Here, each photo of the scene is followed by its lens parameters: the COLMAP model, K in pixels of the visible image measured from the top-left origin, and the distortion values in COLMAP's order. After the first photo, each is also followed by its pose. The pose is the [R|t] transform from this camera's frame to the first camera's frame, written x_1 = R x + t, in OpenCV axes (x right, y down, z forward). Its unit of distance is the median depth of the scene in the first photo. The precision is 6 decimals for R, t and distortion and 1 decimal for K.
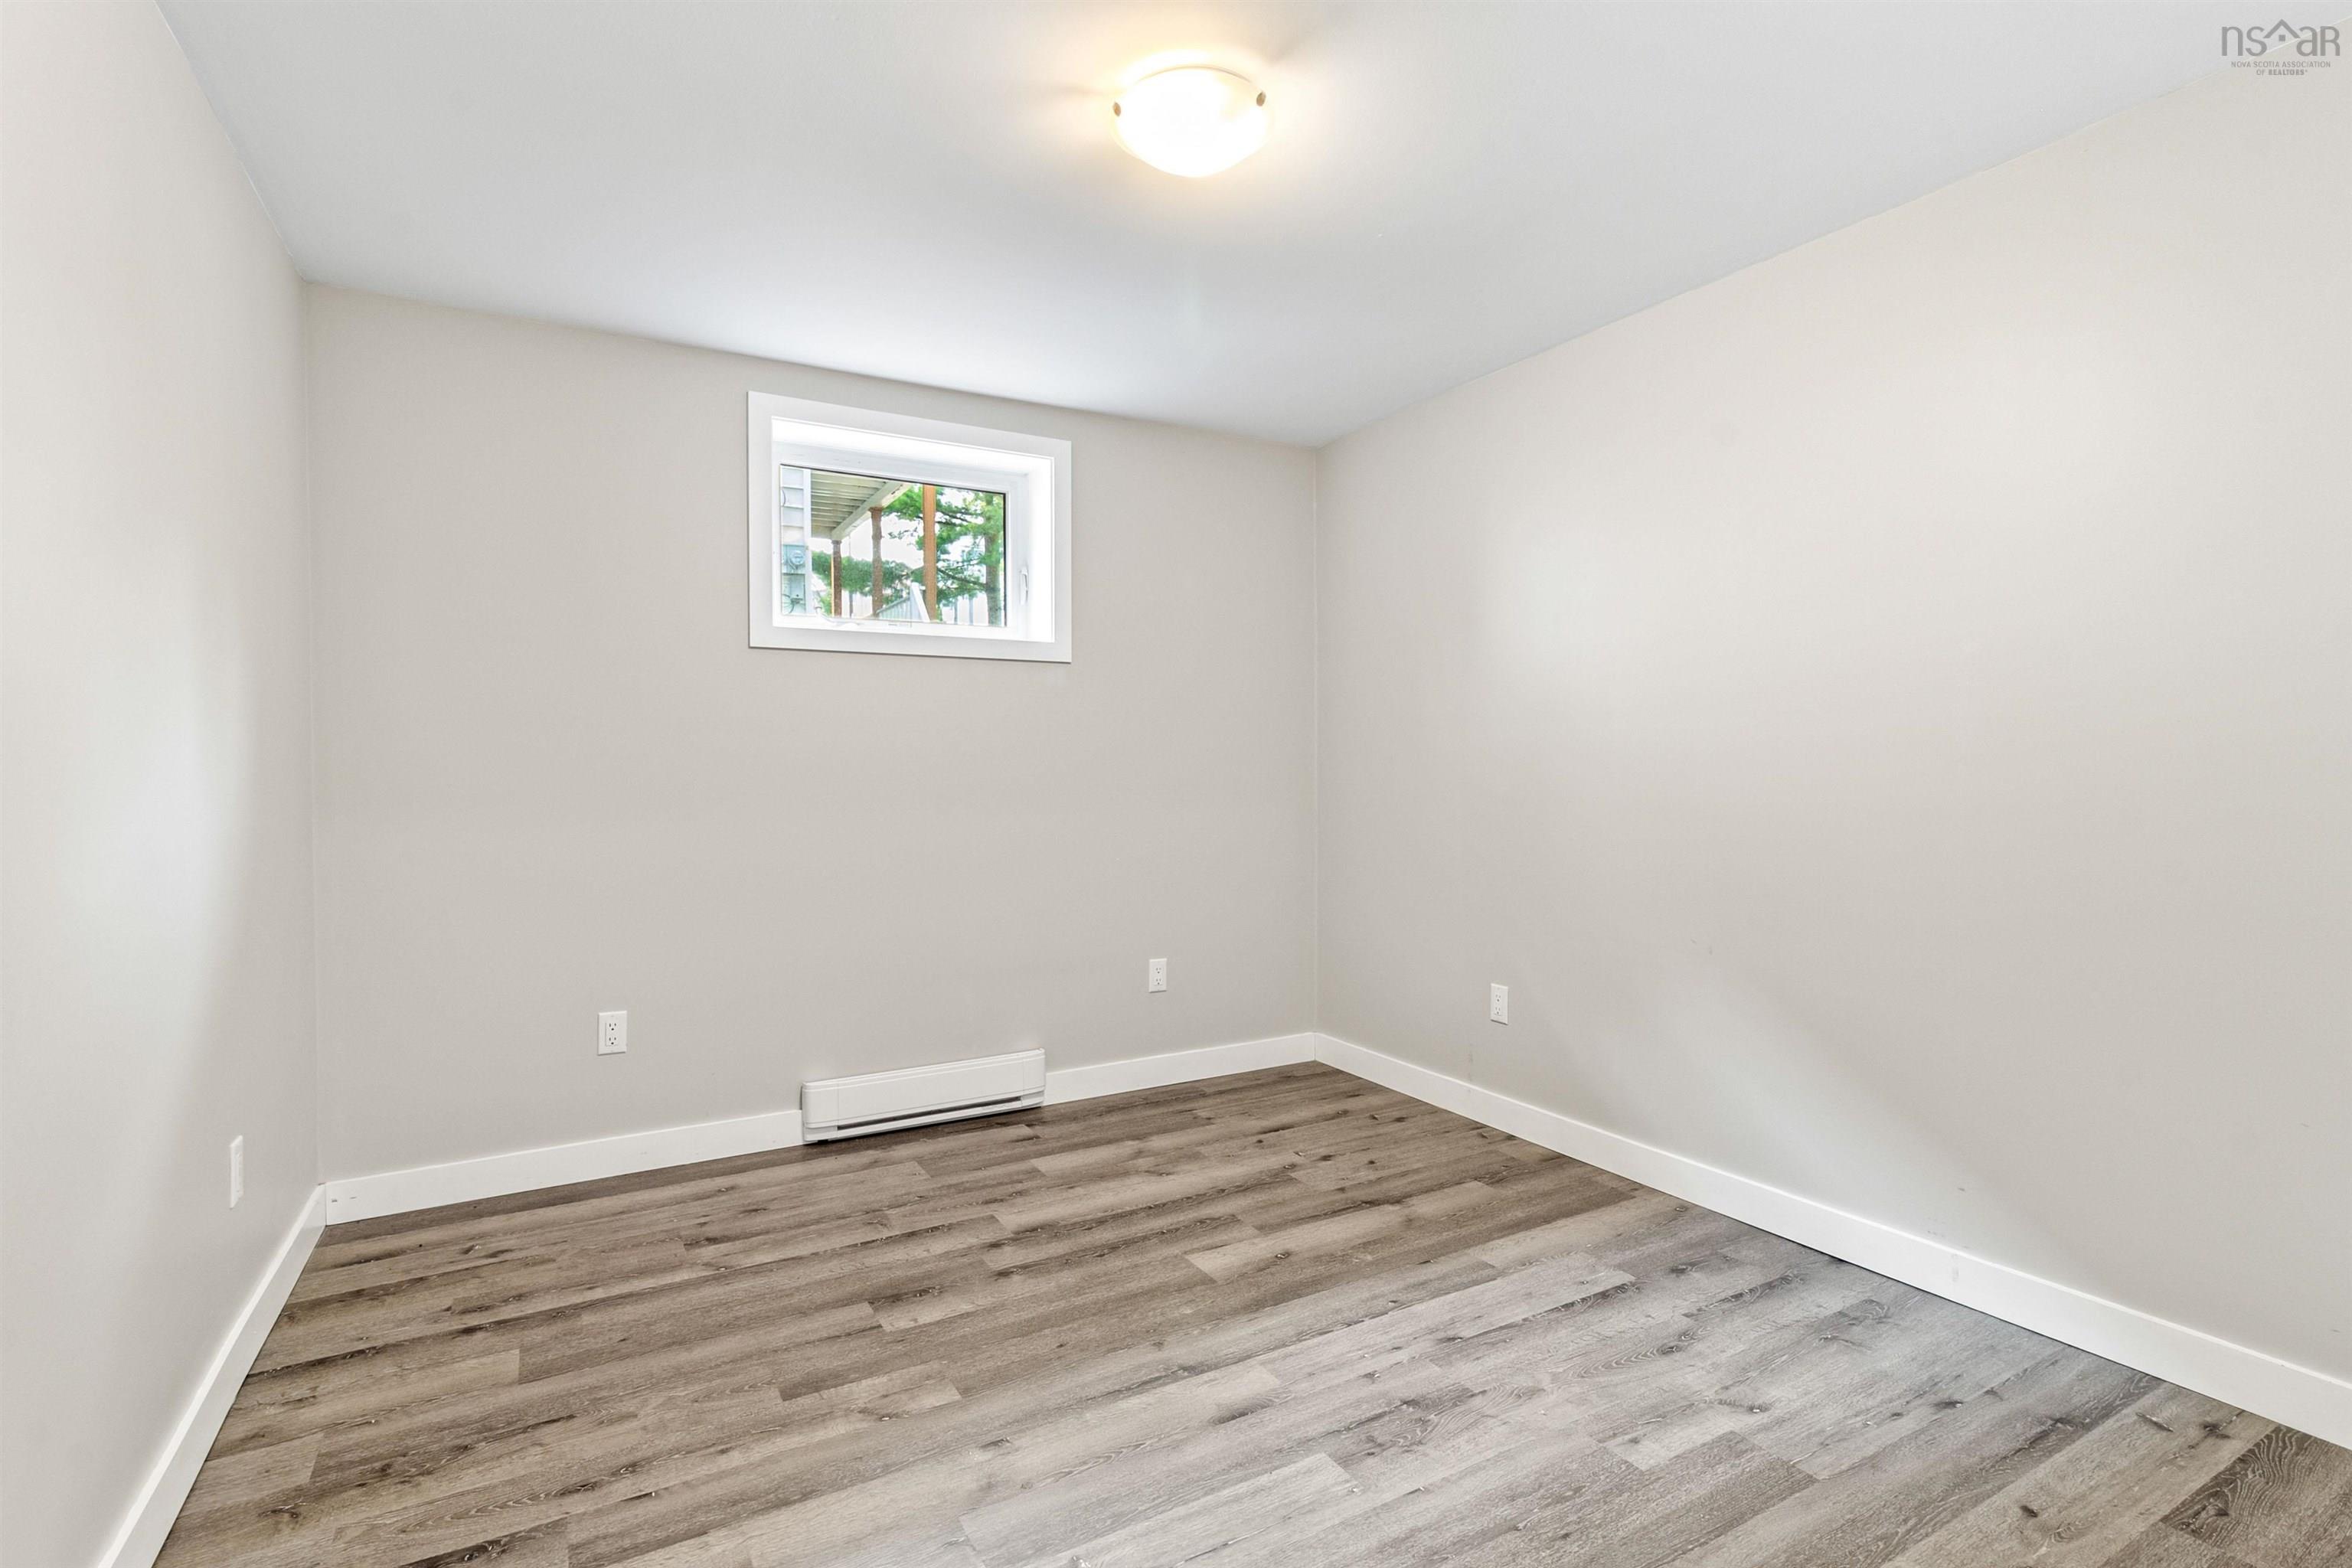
lens RADIAL K [[1115.9, 0, 1186.3], [0, 1115.9, 766.6], [0, 0, 1]] dist [-0.004079, -0.000245]
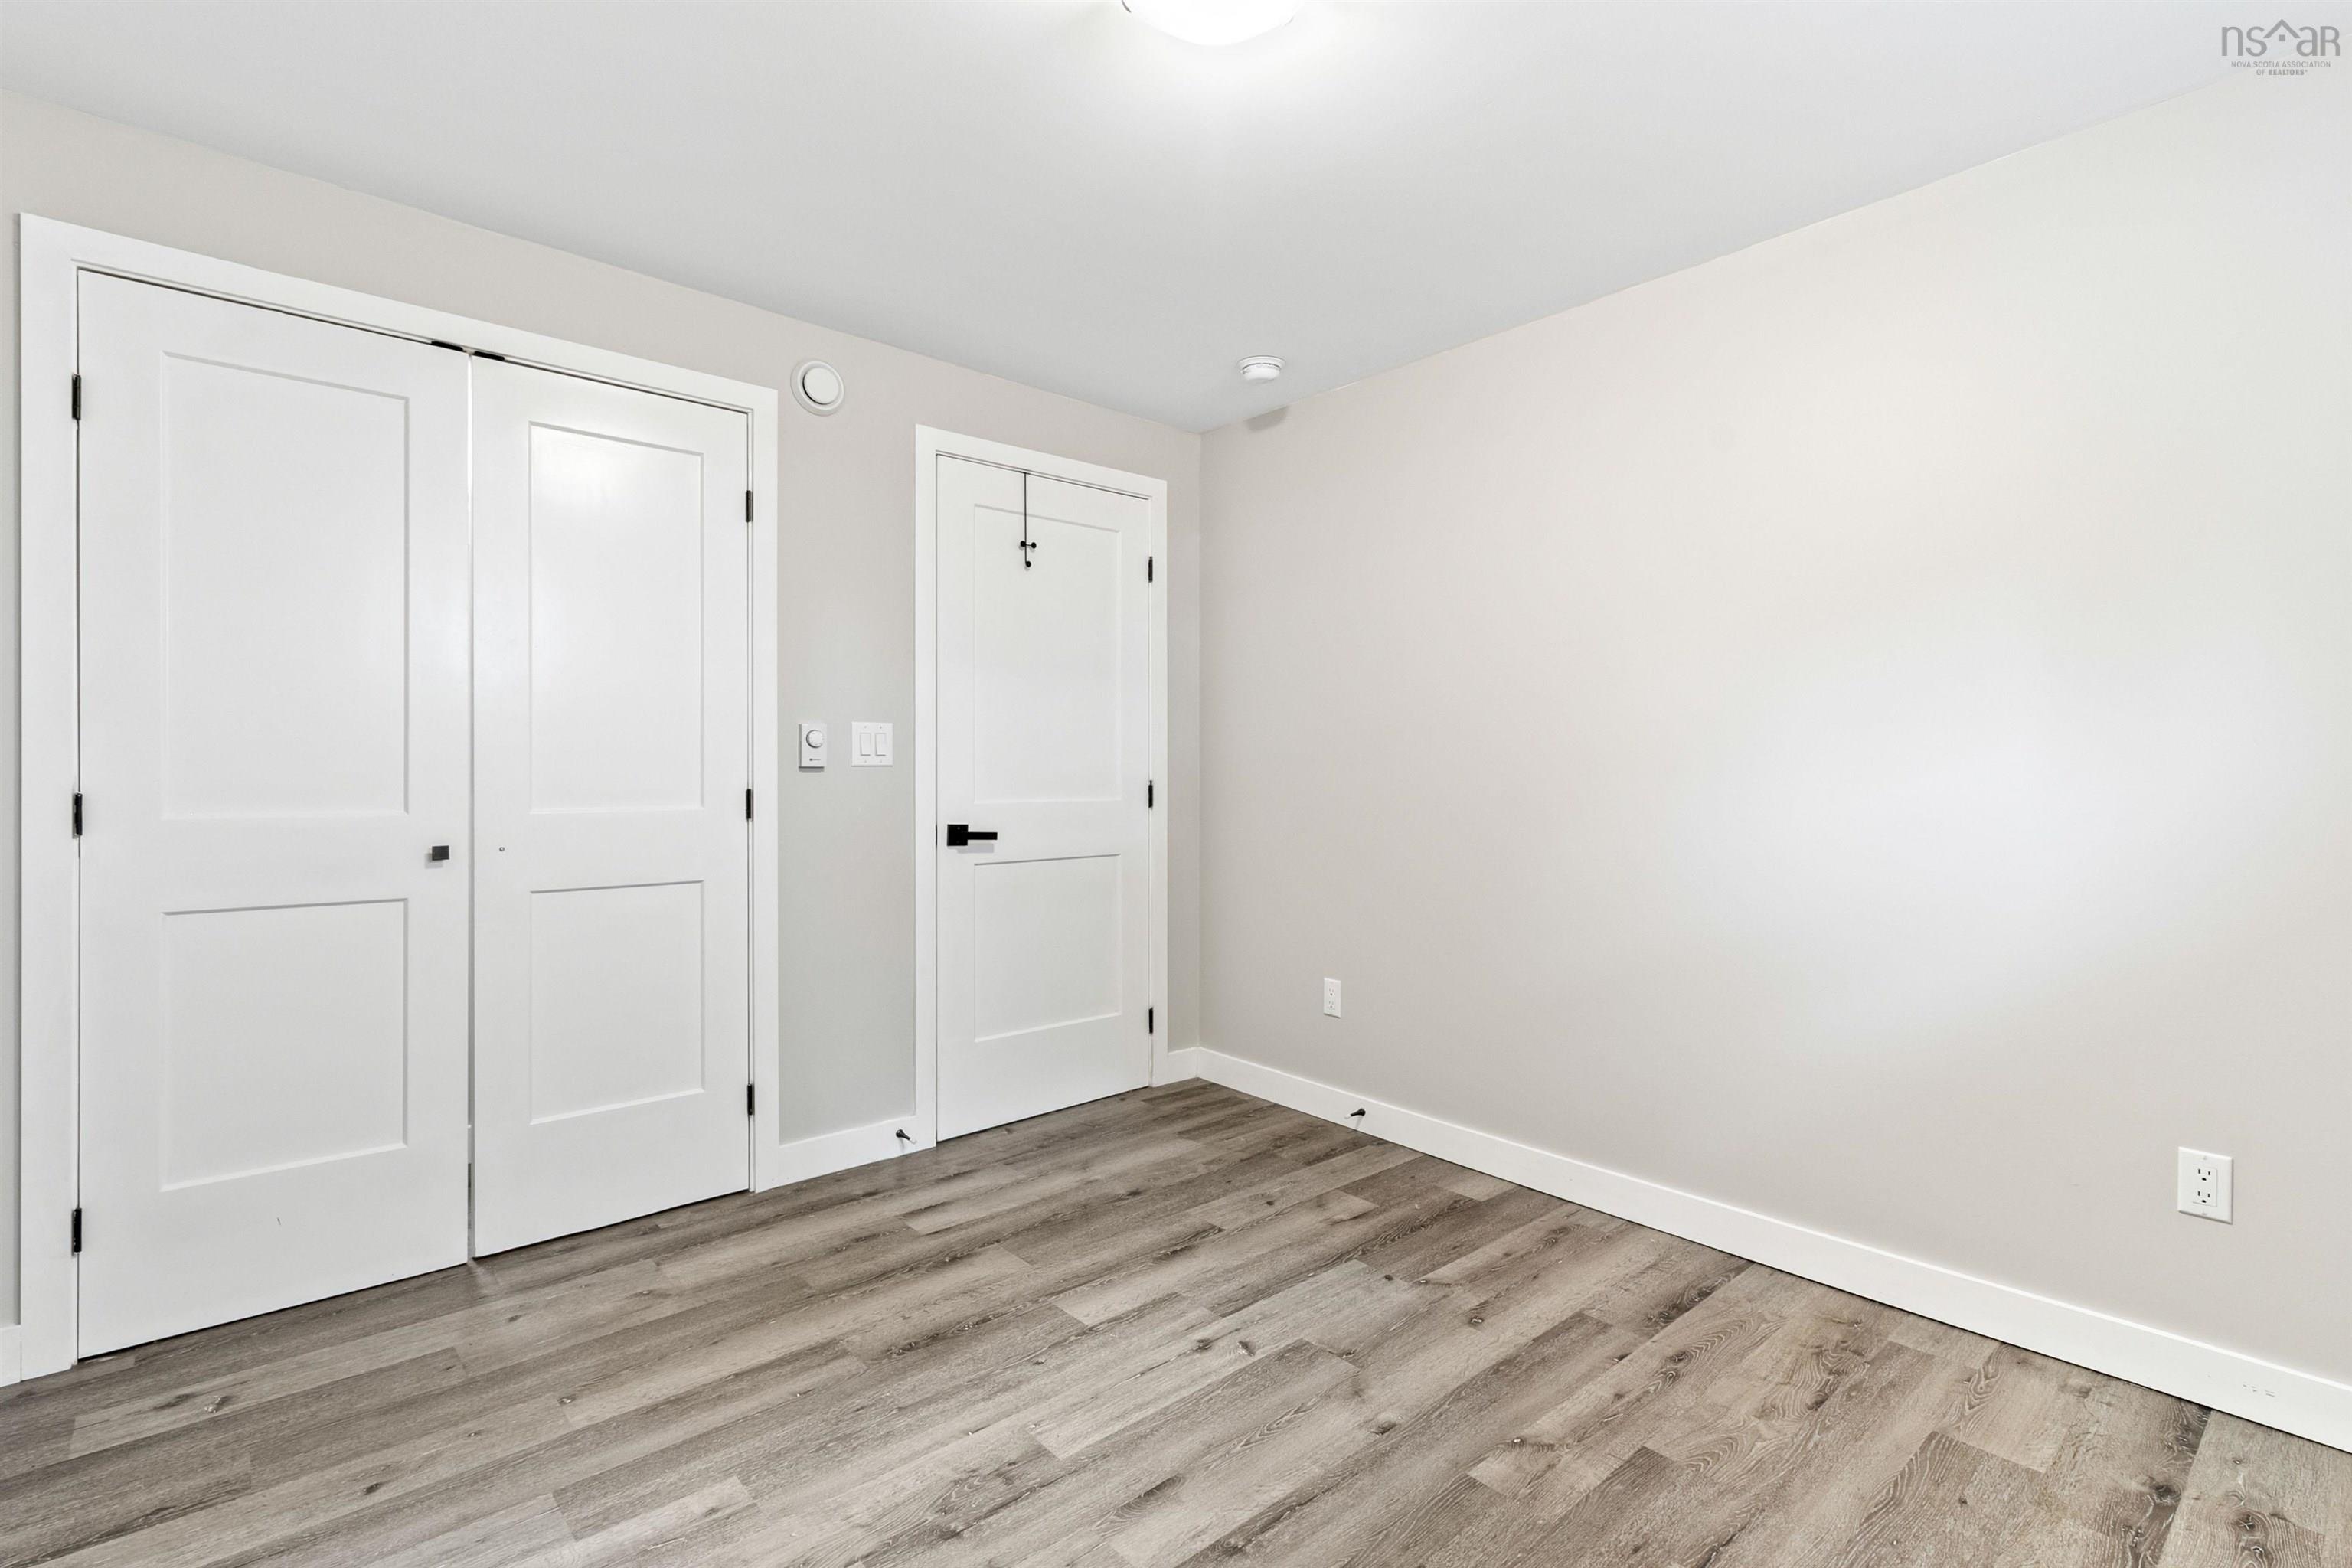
lens RADIAL K [[1115.9, 0, 1186.3], [0, 1115.9, 766.6], [0, 0, 1]] dist [-0.004079, -0.000245]
pose [[-0.979886, 0.001328, -0.199555, 0.218393], [0.001829, 0.999996, -0.002328, 0.009052], [0.199551, -0.002646, -0.979884, 2.069774]]
